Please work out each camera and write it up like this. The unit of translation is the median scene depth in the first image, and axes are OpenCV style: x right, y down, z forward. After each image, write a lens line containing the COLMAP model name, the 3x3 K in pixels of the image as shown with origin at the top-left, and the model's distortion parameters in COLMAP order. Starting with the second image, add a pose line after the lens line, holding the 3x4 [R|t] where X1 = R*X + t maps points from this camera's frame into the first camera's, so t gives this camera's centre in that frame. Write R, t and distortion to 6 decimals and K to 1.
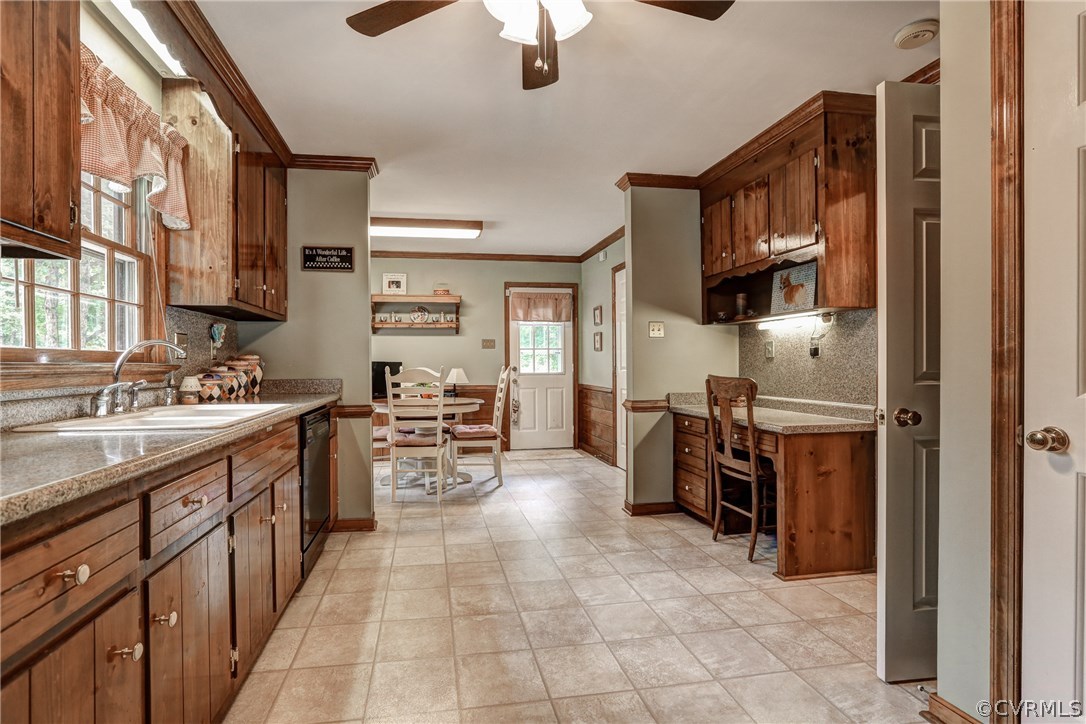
lens RADIAL K [[498.6, 0, 543.0], [0, 498.6, 362.0], [0, 0, 1]] dist [-0.052560, 0.019082]
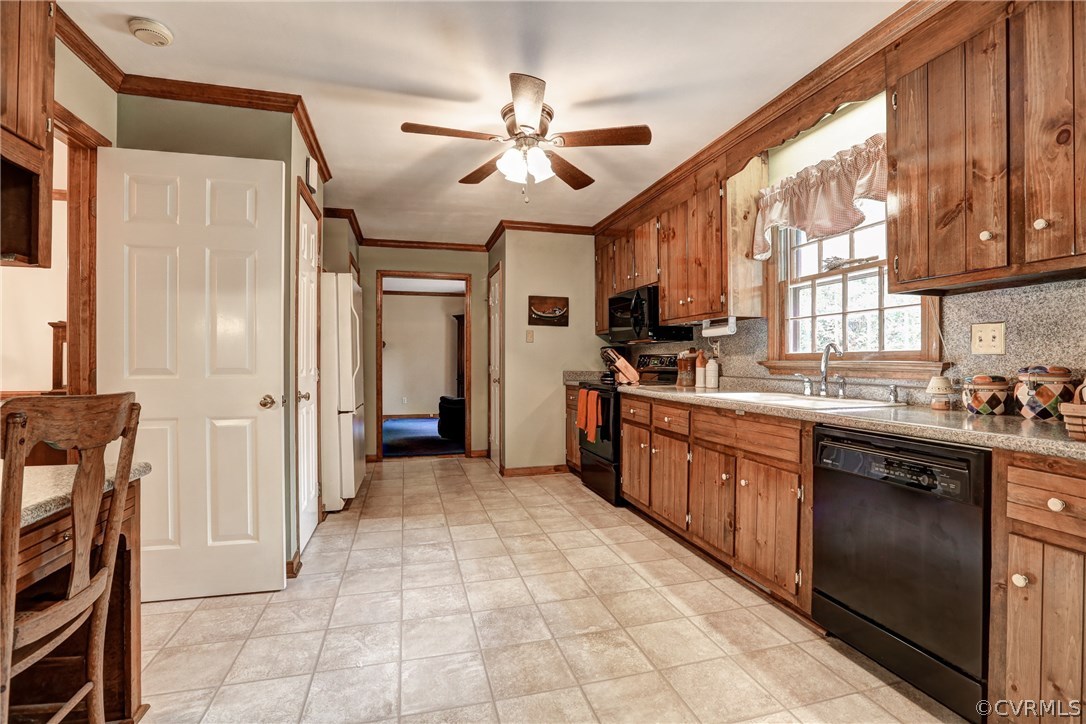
lens RADIAL K [[498.6, 0, 543.0], [0, 498.6, 362.0], [0, 0, 1]] dist [-0.052560, 0.019082]
pose [[-0.999117, 0.001313, -0.041998, 0.008232], [0.001472, 0.999992, -0.003764, 0.004120], [0.041993, -0.003823, -0.999111, 1.965799]]
